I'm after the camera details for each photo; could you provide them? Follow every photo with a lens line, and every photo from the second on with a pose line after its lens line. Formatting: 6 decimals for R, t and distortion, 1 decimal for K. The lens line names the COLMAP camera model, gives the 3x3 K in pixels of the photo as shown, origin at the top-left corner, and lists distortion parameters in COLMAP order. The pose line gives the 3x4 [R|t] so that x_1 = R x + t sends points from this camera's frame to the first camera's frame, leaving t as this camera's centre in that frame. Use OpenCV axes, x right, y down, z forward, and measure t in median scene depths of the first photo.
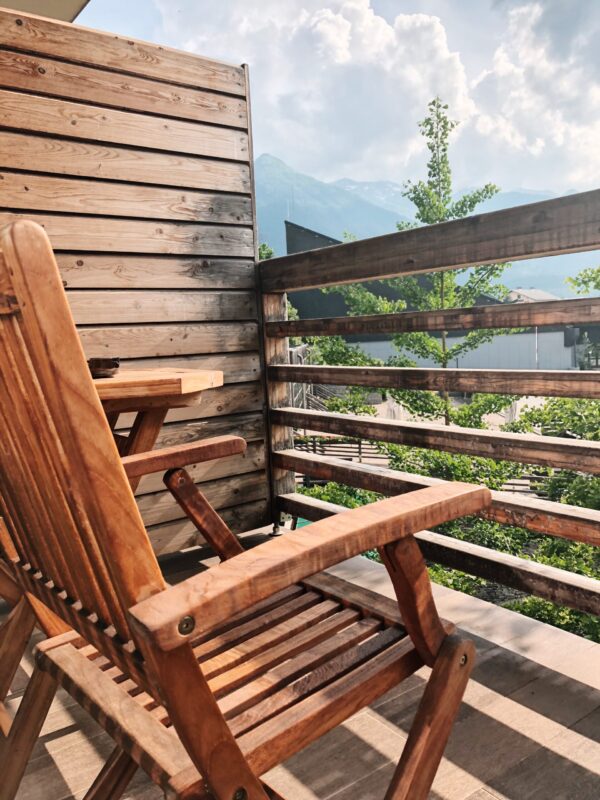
lens RADIAL K [[664.0, 0, 302.2], [0, 664.0, 398.9], [0, 0, 1]] dist [0.047326, -0.033532]
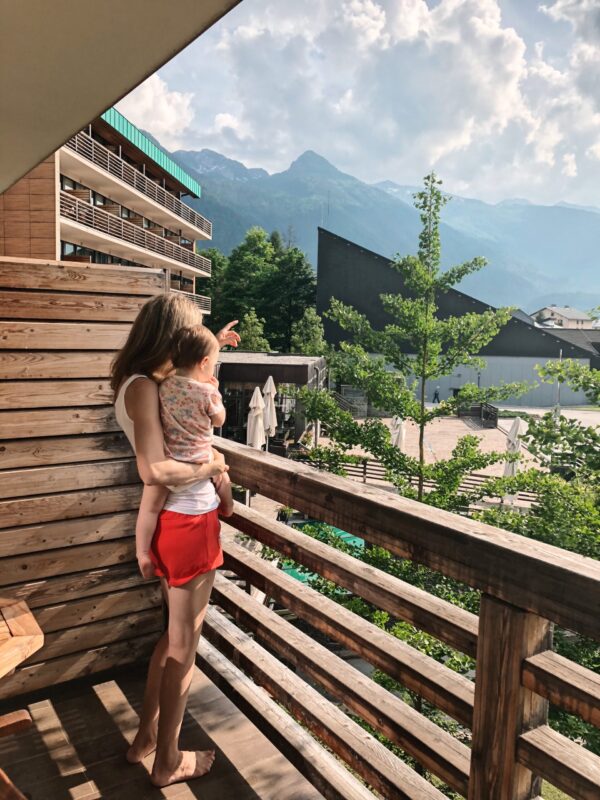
lens RADIAL K [[664.0, 0, 298.1], [0, 664.0, 401.2], [0, 0, 1]] dist [0.047326, -0.033532]
pose [[0.996311, 0.075585, -0.040644, 0.220521], [-0.075477, 0.997139, 0.004187, -0.297774], [0.040844, -0.001104, 0.999165, -0.176775]]
